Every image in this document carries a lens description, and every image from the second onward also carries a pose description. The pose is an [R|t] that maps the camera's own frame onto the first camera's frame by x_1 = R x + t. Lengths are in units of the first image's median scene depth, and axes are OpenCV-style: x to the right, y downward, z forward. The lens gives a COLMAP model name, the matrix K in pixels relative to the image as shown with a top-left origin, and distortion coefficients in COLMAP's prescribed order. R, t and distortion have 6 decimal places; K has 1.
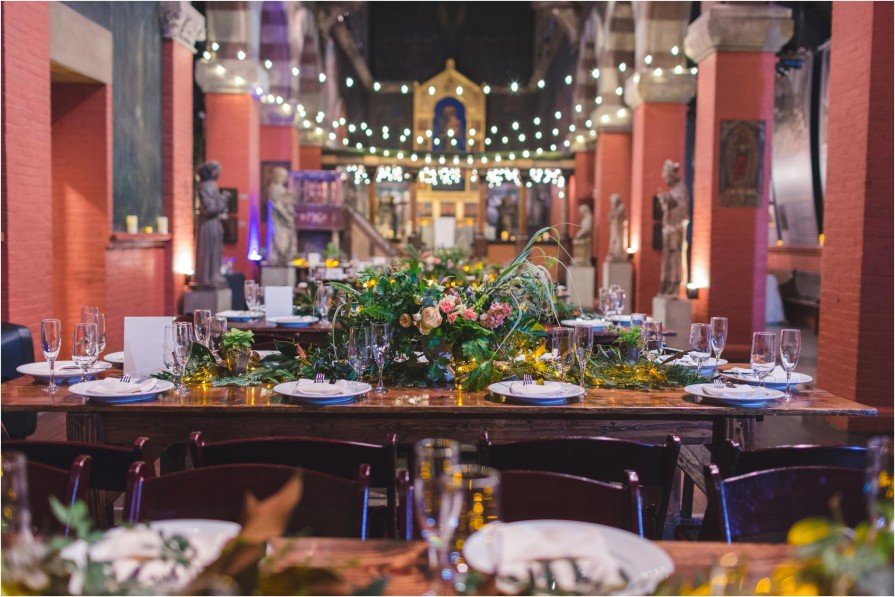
lens RADIAL K [[884.4, 0, 447.4], [0, 884.4, 289.7], [0, 0, 1]] dist [0.005487, 0.003714]
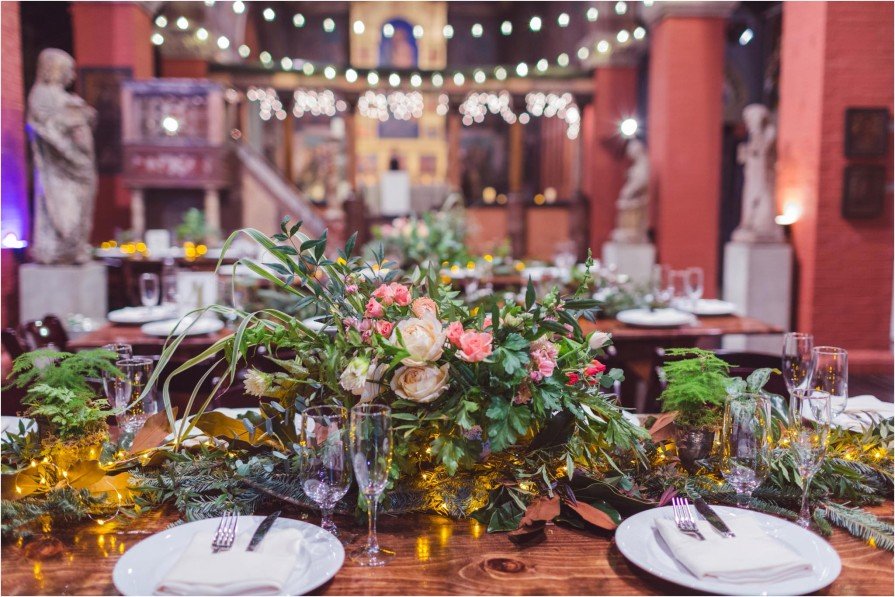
lens RADIAL K [[864.8, 0, 436.1], [0, 864.8, 299.4], [0, 0, 1]] dist [0.008796, -0.003315]
pose [[0.998589, -0.016495, 0.050477, -0.012874], [0.013642, 0.998317, 0.056368, -0.025218], [-0.051321, -0.055600, 0.997133, 0.440158]]
